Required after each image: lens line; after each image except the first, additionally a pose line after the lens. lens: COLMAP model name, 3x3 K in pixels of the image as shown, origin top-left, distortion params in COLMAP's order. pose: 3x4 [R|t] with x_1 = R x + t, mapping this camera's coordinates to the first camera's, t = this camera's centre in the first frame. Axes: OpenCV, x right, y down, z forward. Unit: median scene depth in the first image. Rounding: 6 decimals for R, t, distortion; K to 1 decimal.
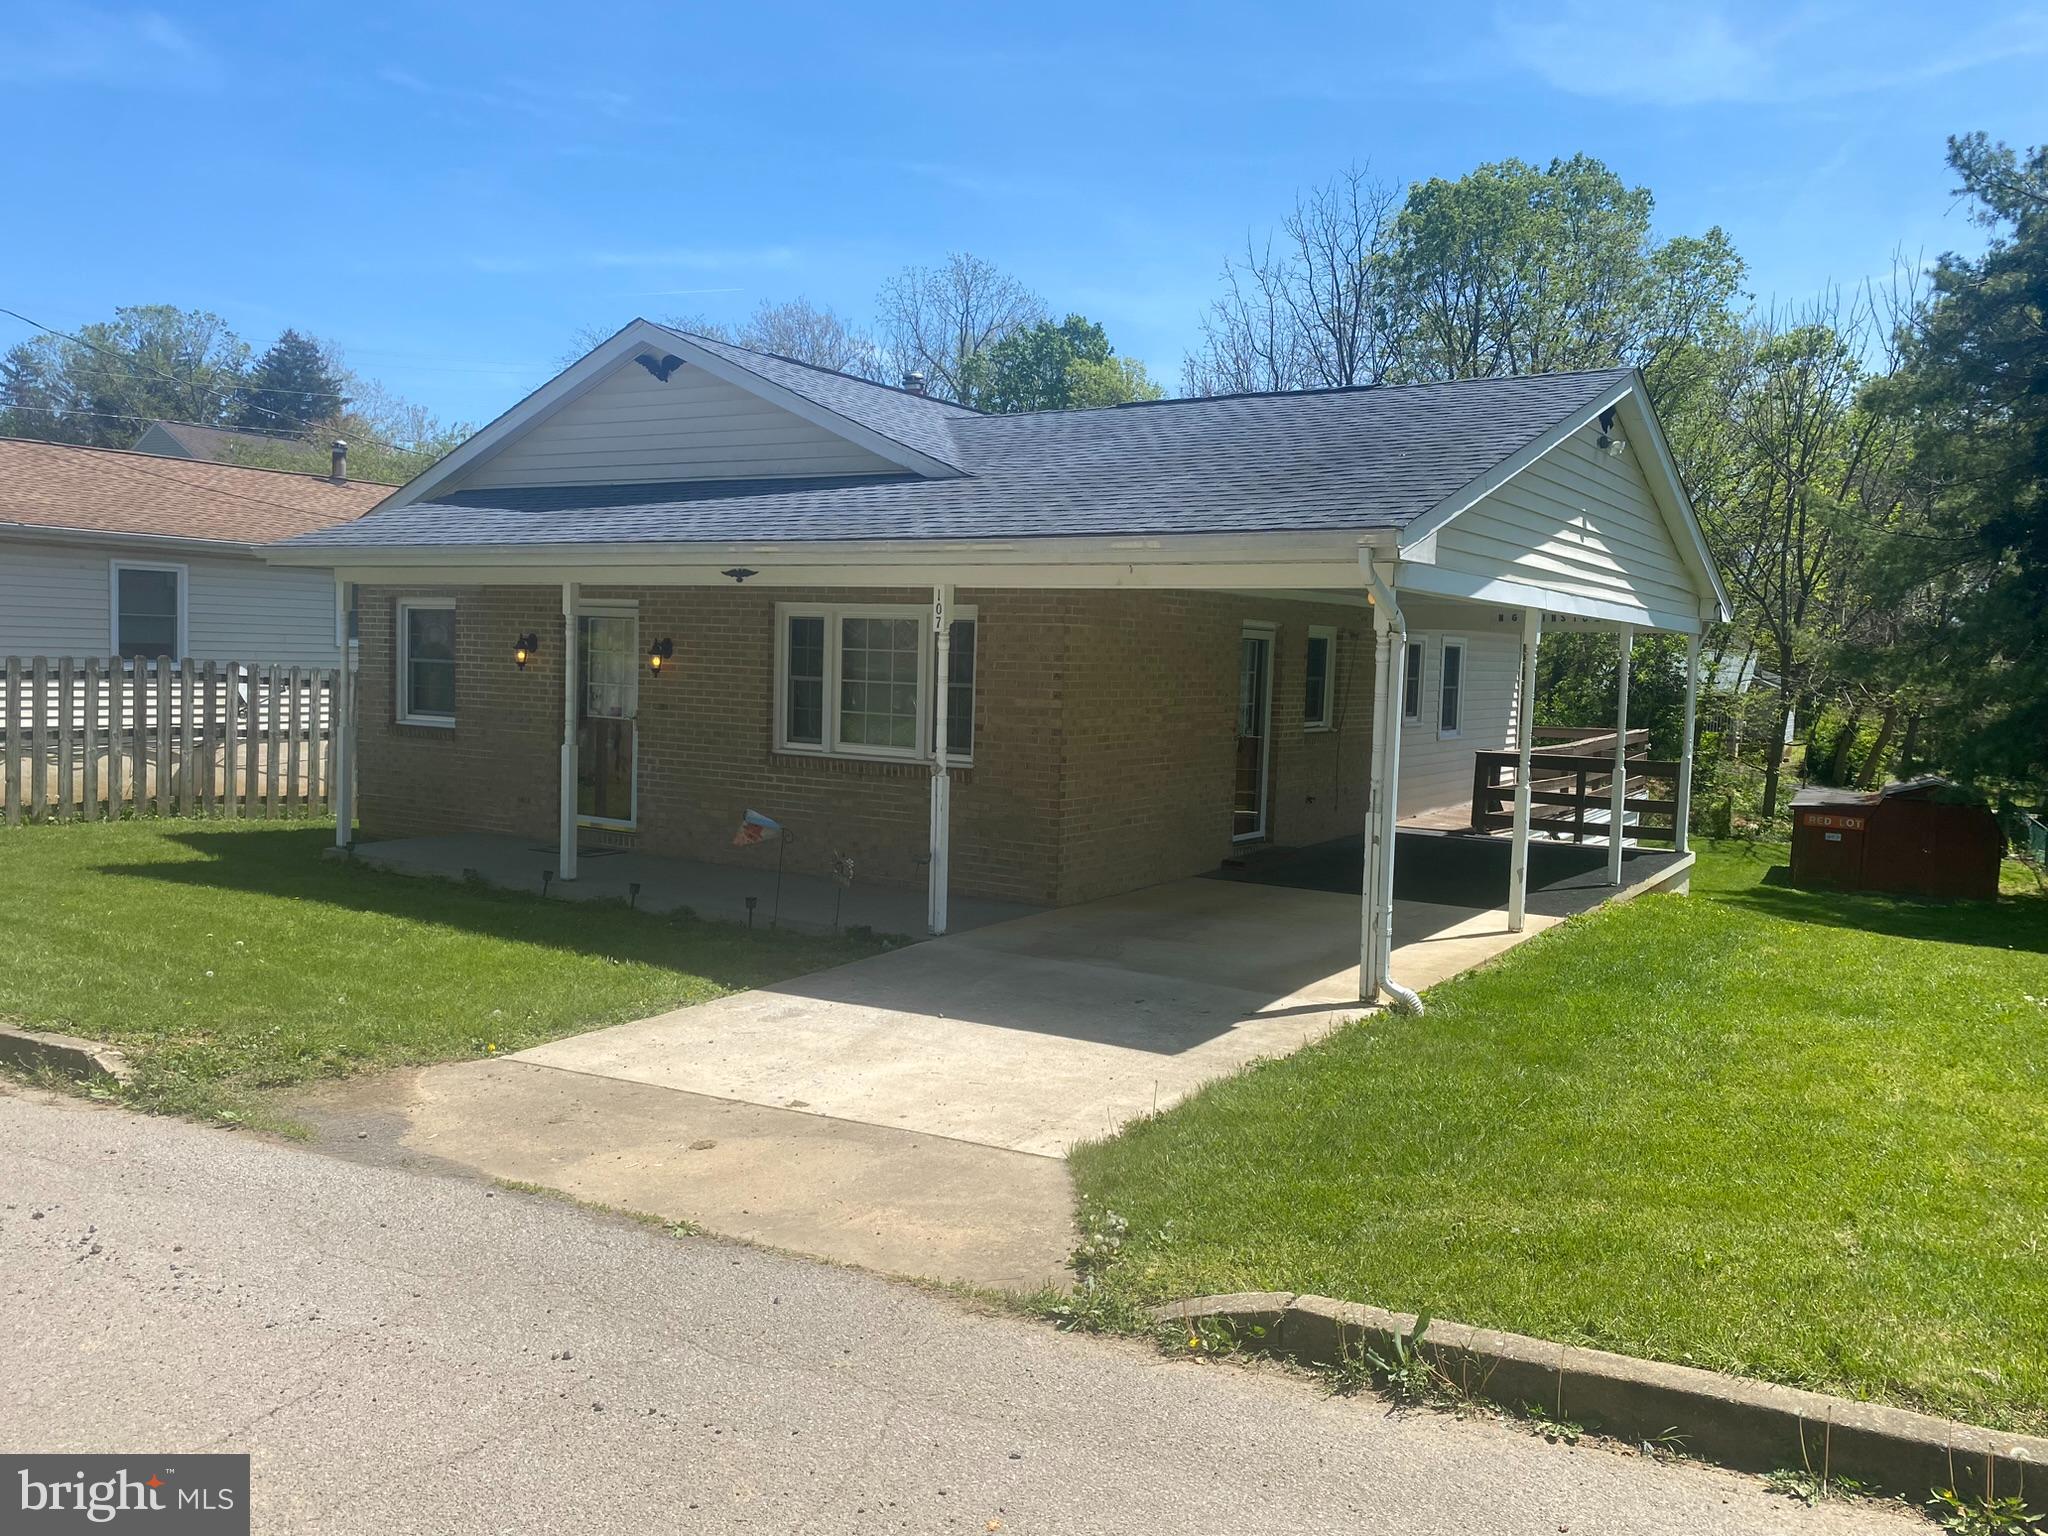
lens RADIAL K [[1574.7, 0, 1037.0], [0, 1574.7, 751.2], [0, 0, 1]] dist [0.046218, -0.042873]
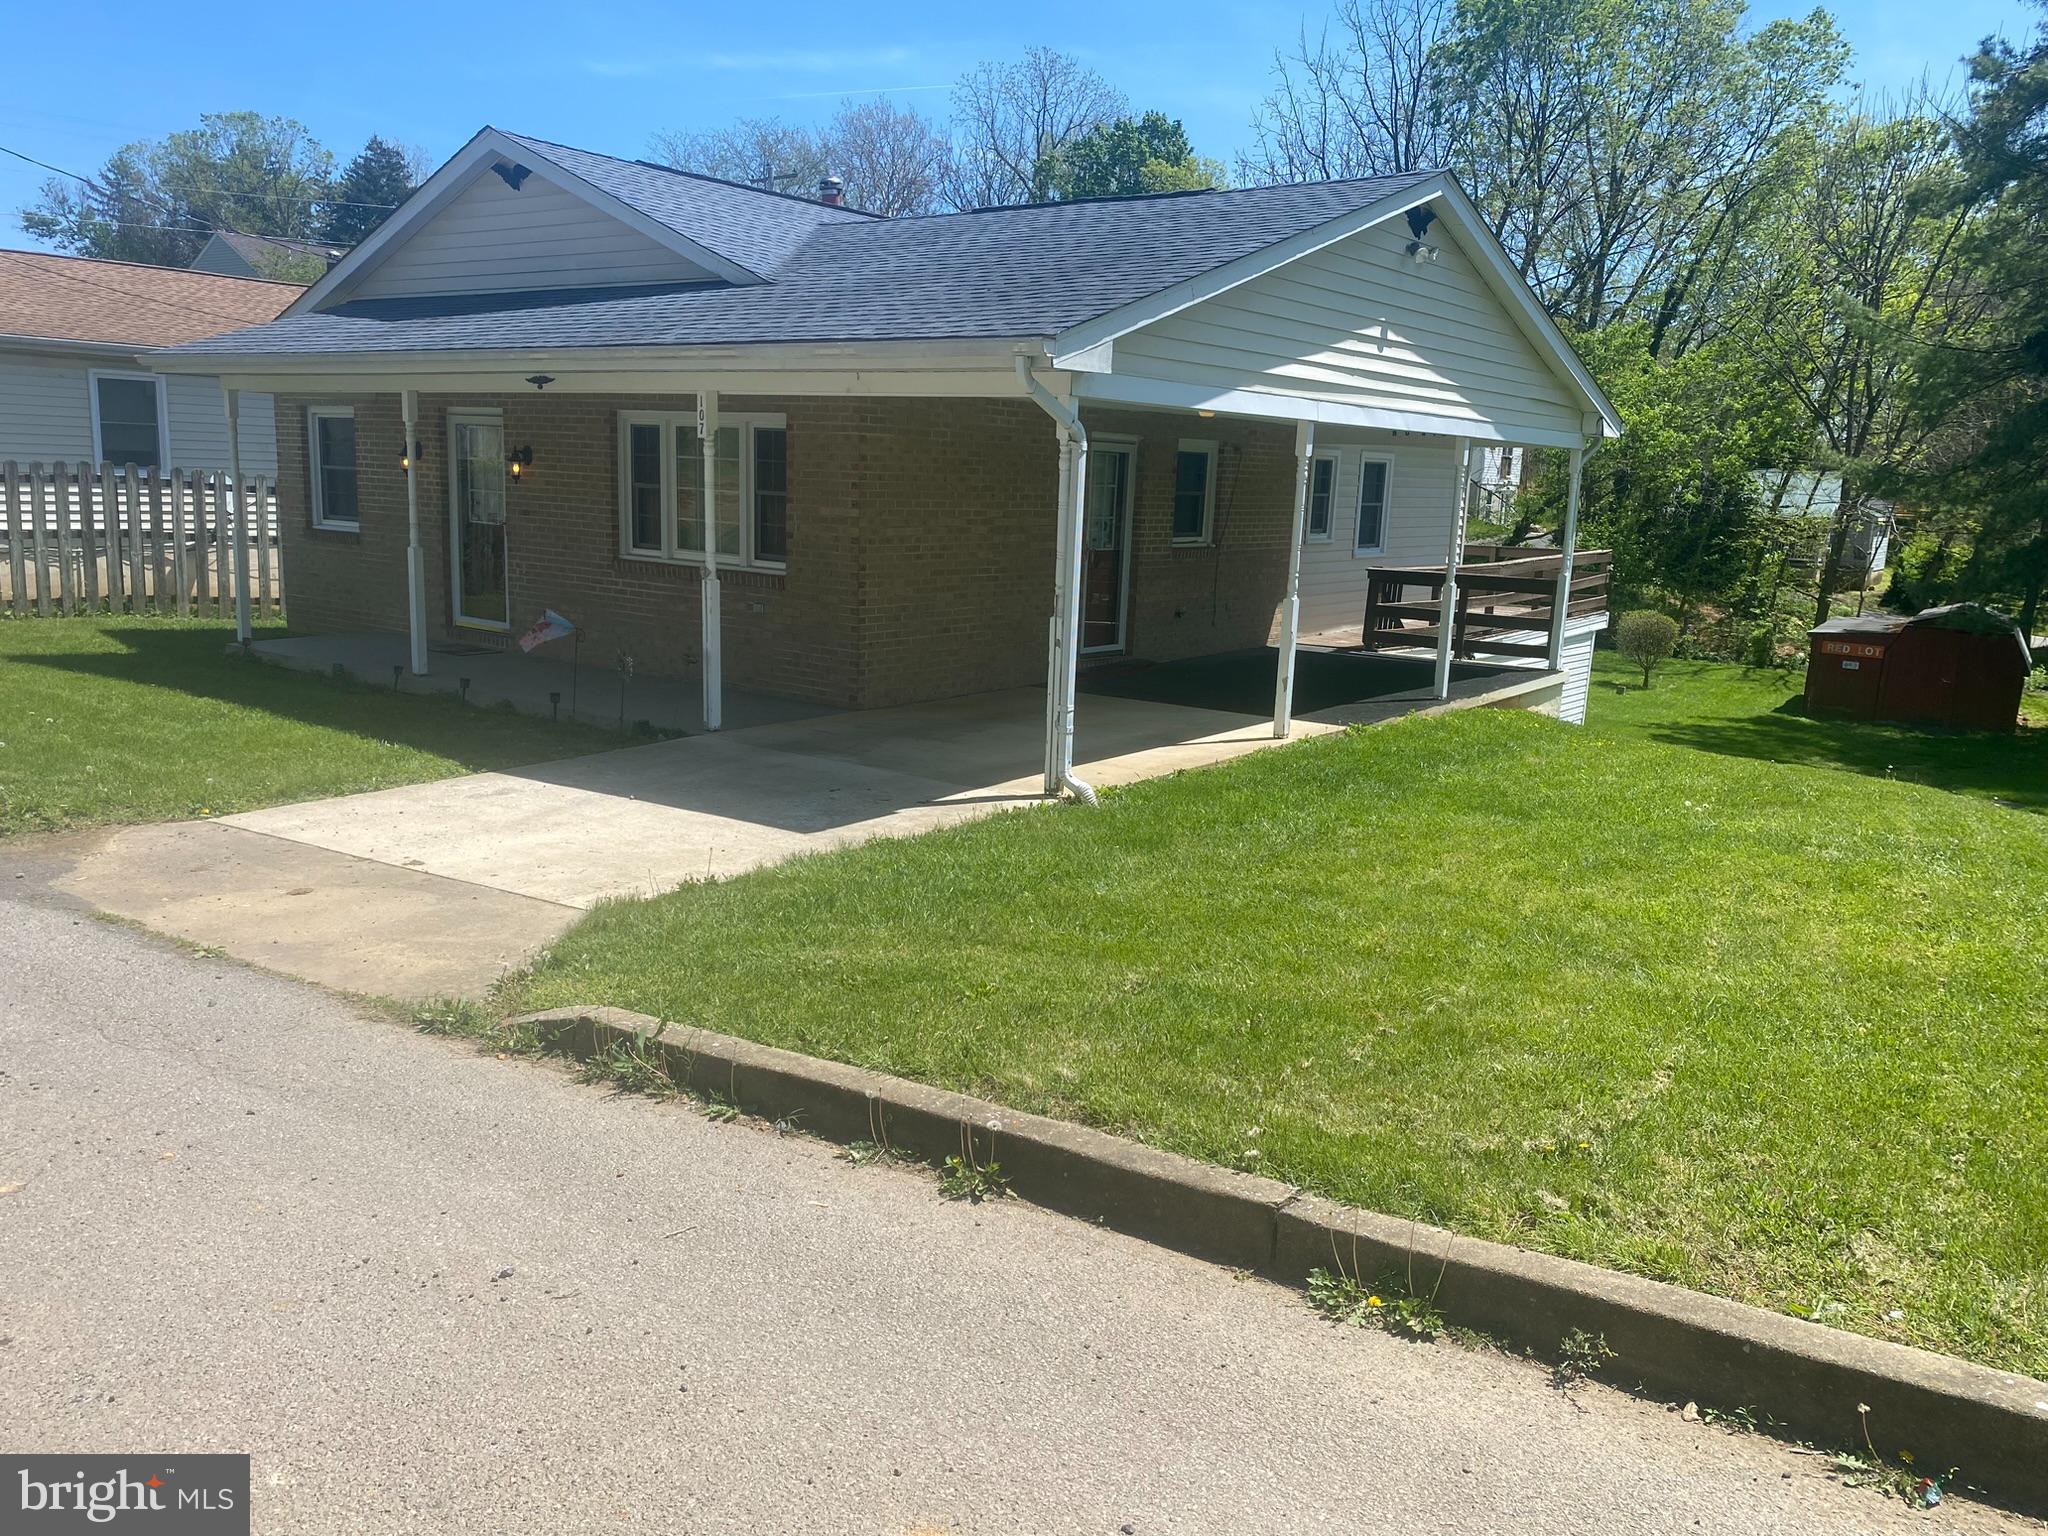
lens RADIAL K [[1574.7, 0, 1022.6], [0, 1574.7, 768.3], [0, 0, 1]] dist [0.046218, -0.042873]
pose [[0.997001, 0.020993, -0.074482, 0.176810], [-0.011728, 0.992373, 0.122710, 0.007309], [0.076490, -0.121469, 0.989644, -0.032943]]
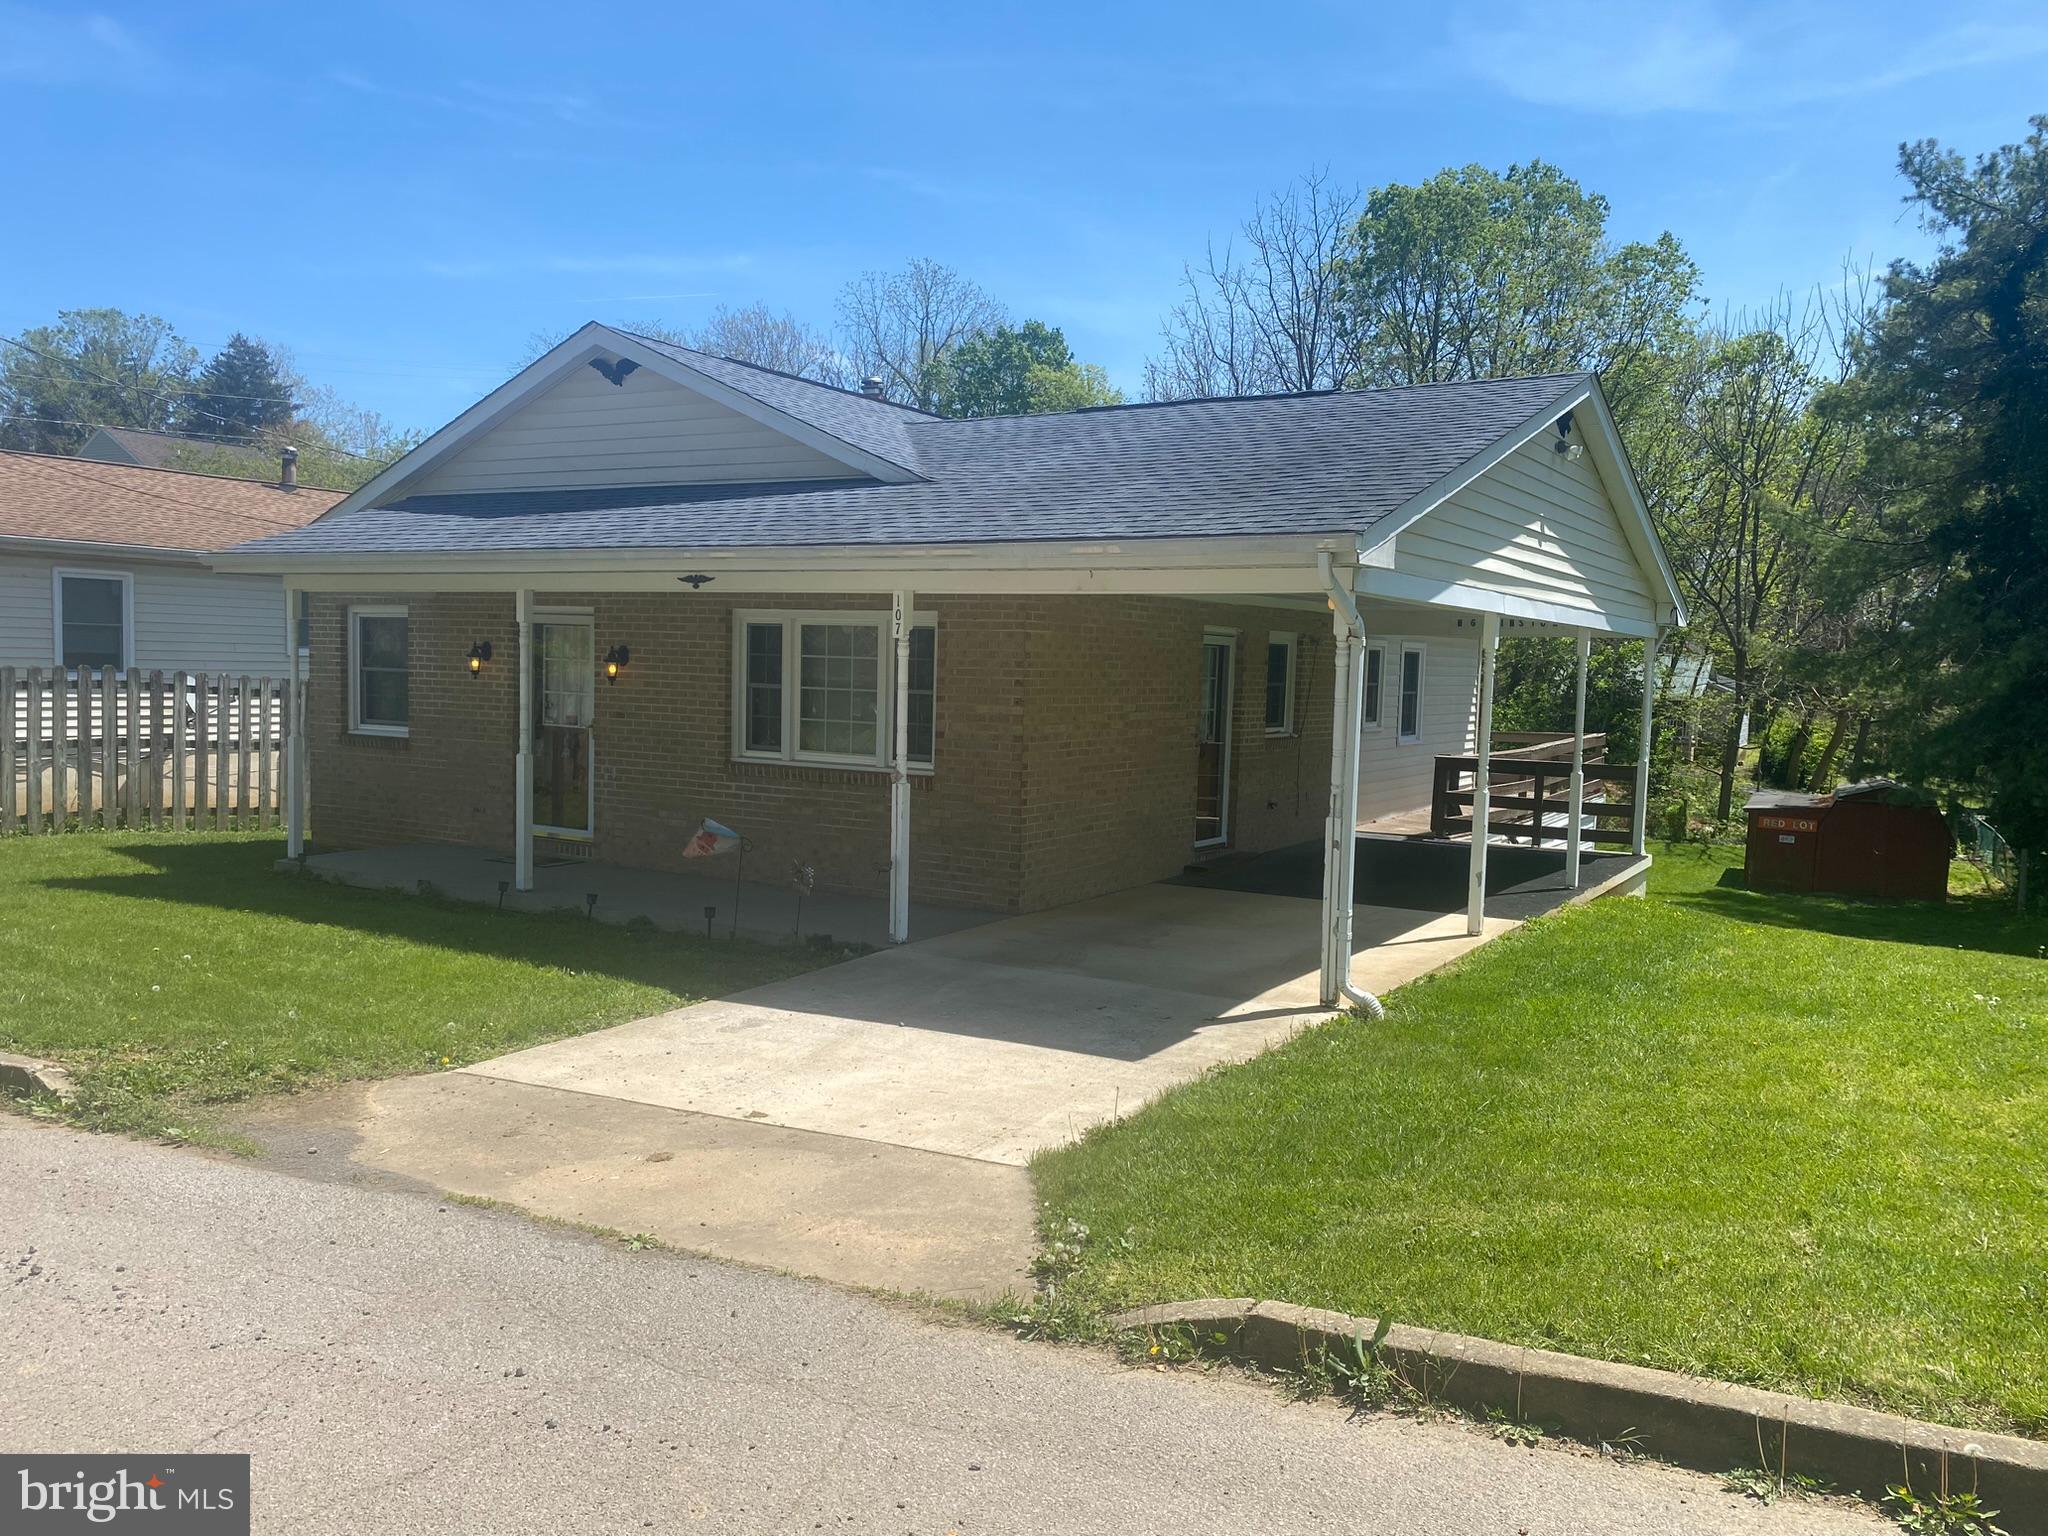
lens RADIAL K [[1574.7, 0, 1037.7], [0, 1574.7, 773.1], [0, 0, 1]] dist [0.046218, -0.042873]
pose [[0.999700, -0.005306, 0.023915, 0.001141], [0.005083, 0.999943, 0.009384, 0.000345], [-0.023963, -0.009259, 0.999670, 0.003312]]
